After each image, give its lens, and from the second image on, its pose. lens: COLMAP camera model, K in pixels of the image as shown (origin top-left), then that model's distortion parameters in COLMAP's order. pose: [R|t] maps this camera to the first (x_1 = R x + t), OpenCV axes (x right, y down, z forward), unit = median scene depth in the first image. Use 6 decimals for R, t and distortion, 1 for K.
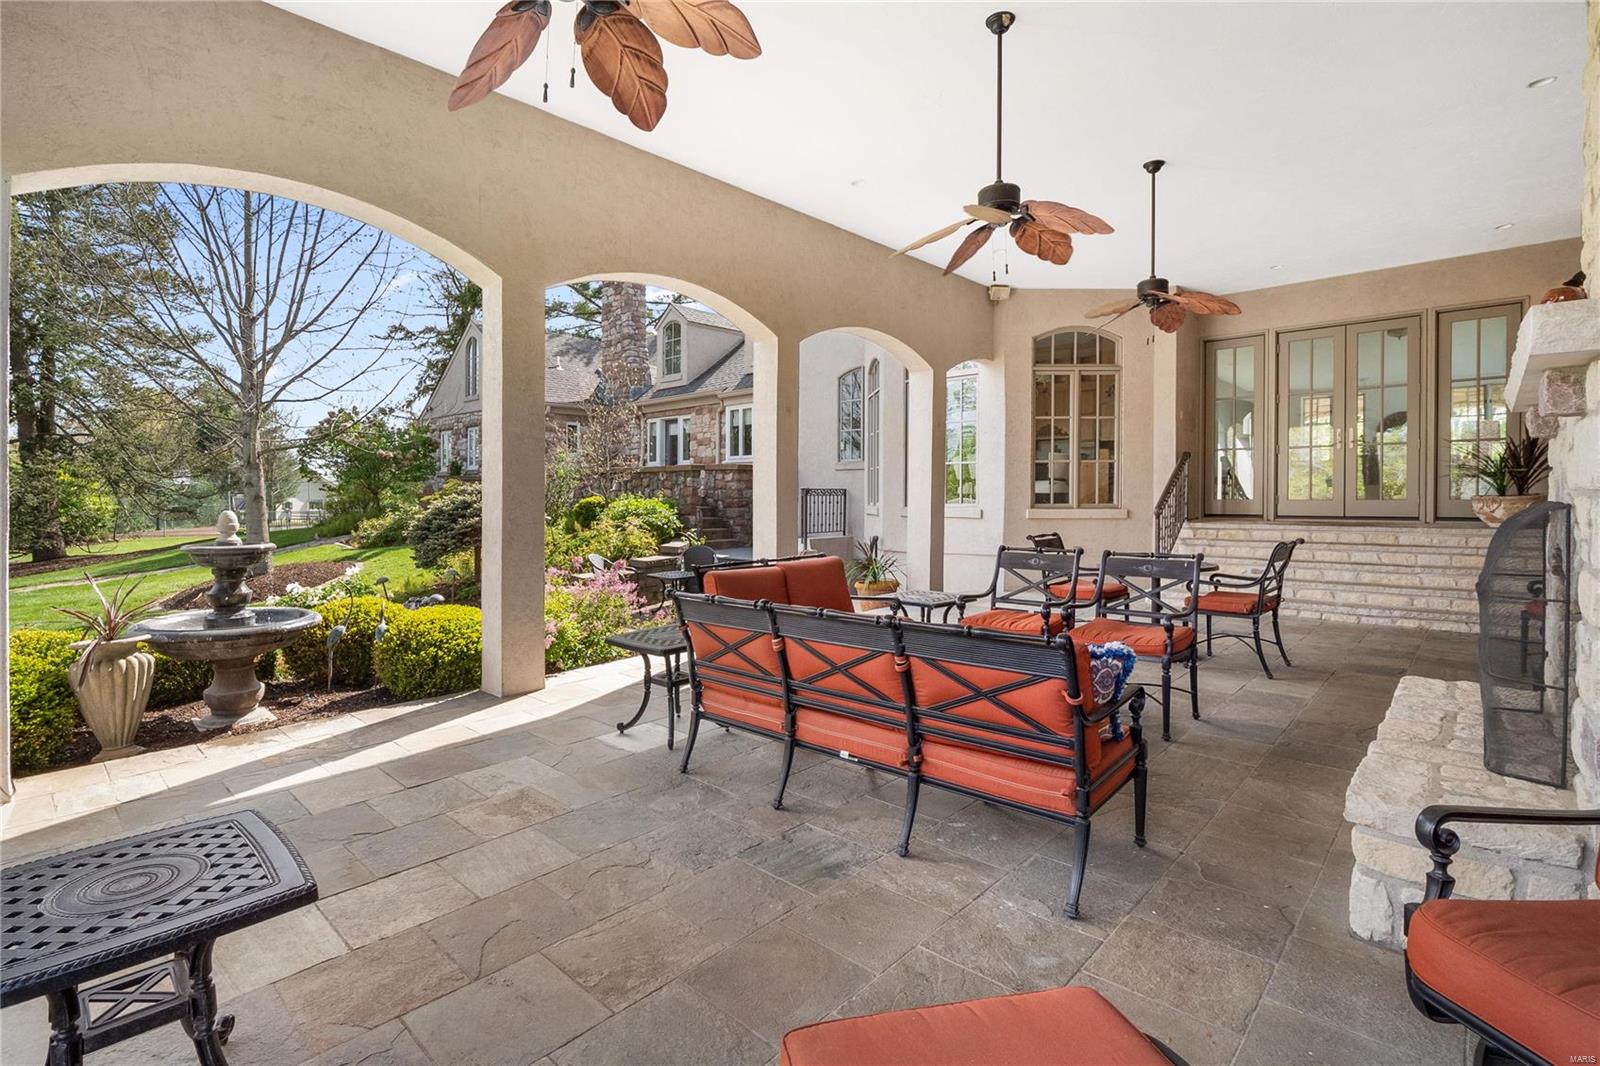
lens RADIAL K [[748.4, 0, 794.5], [0, 748.4, 486.0], [0, 0, 1]] dist [-0.003029, -0.000779]
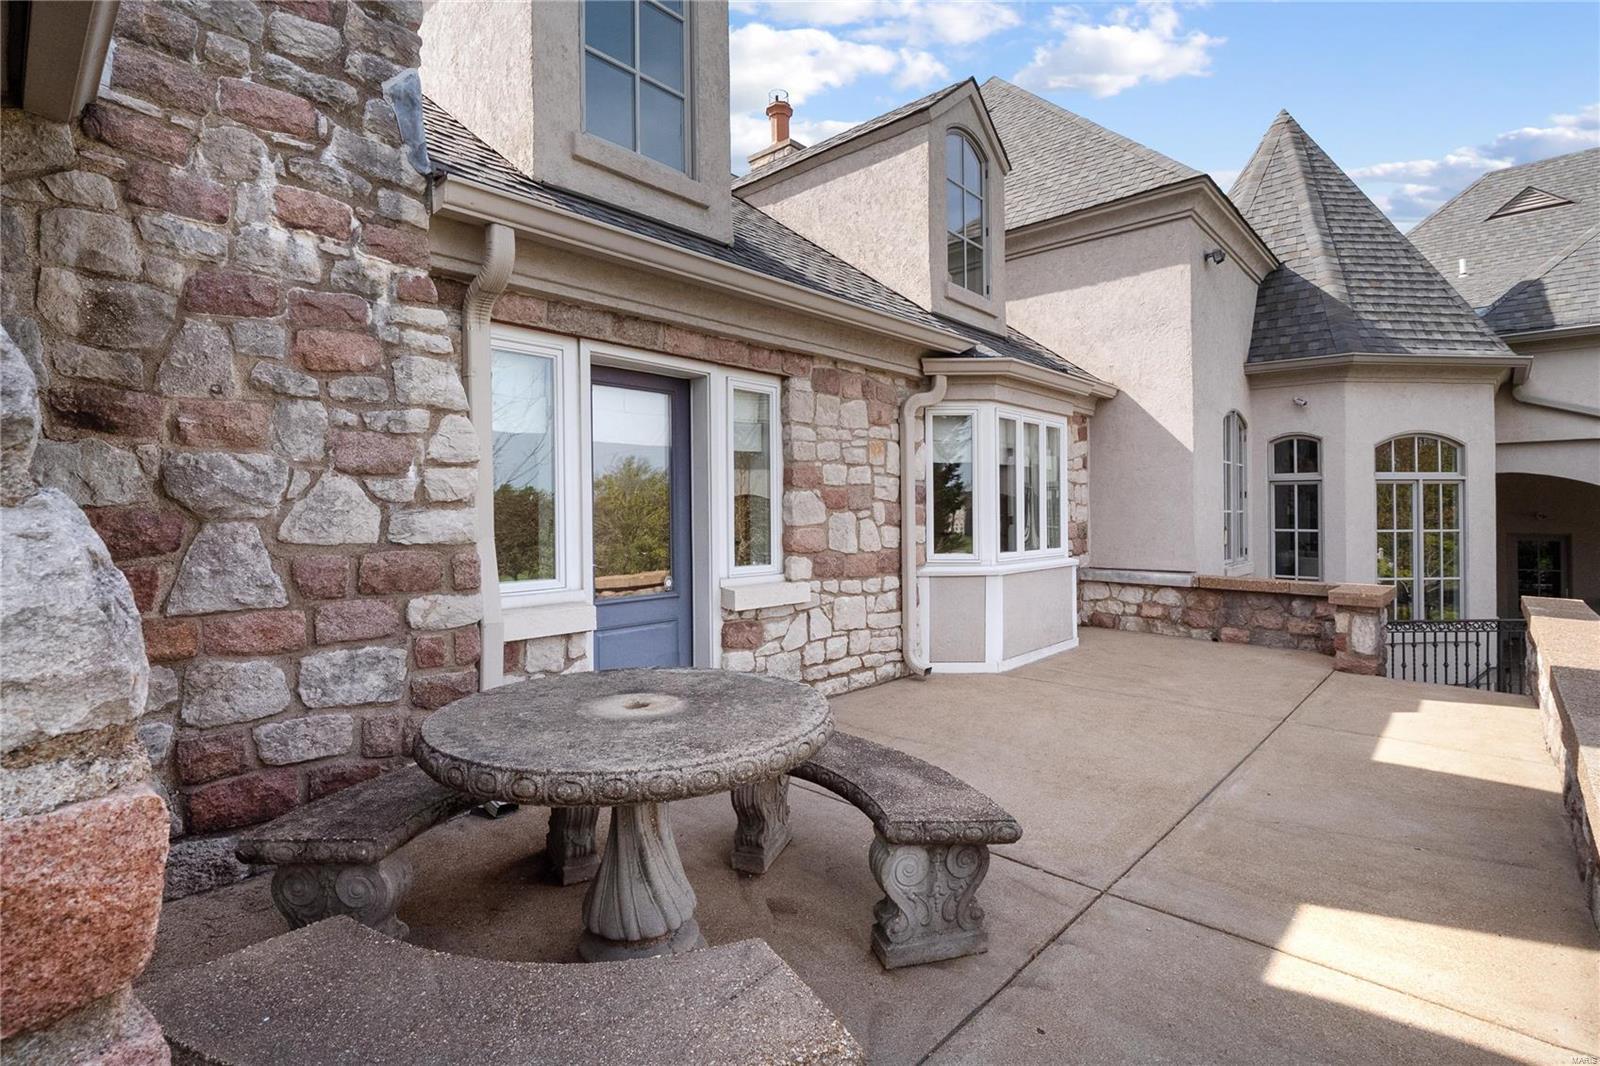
lens RADIAL K [[748.4, 0, 801.0], [0, 748.4, 524.7], [0, 0, 1]] dist [-0.003029, -0.000779]
pose [[-0.012979, -0.003889, 0.999908, -0.378397], [0.005451, 0.999977, 0.003960, -0.047746], [-0.999901, 0.005502, -0.012958, 0.973795]]
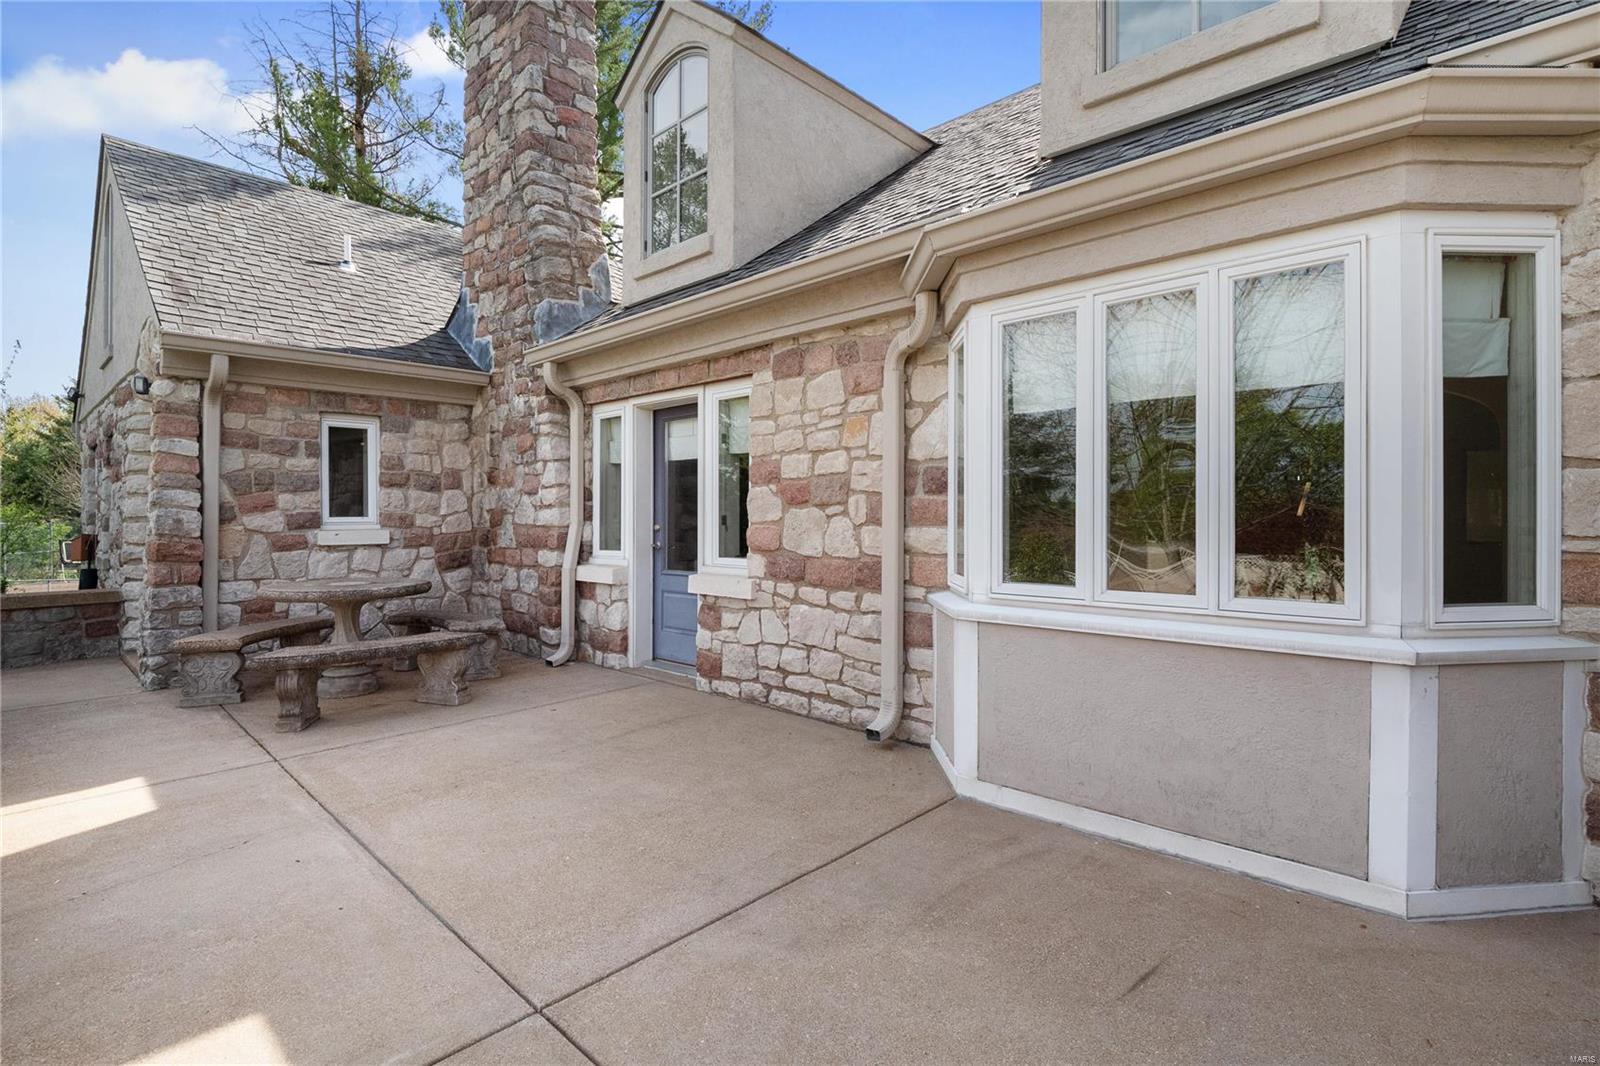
lens RADIAL K [[748.4, 0, 801.3], [0, 748.4, 515.9], [0, 0, 1]] dist [-0.003029, -0.000779]
pose [[0.999899, -0.001823, 0.014089, -0.122538], [0.001693, 0.999956, 0.009228, -0.050668], [-0.014105, -0.009203, 0.999858, 0.729289]]
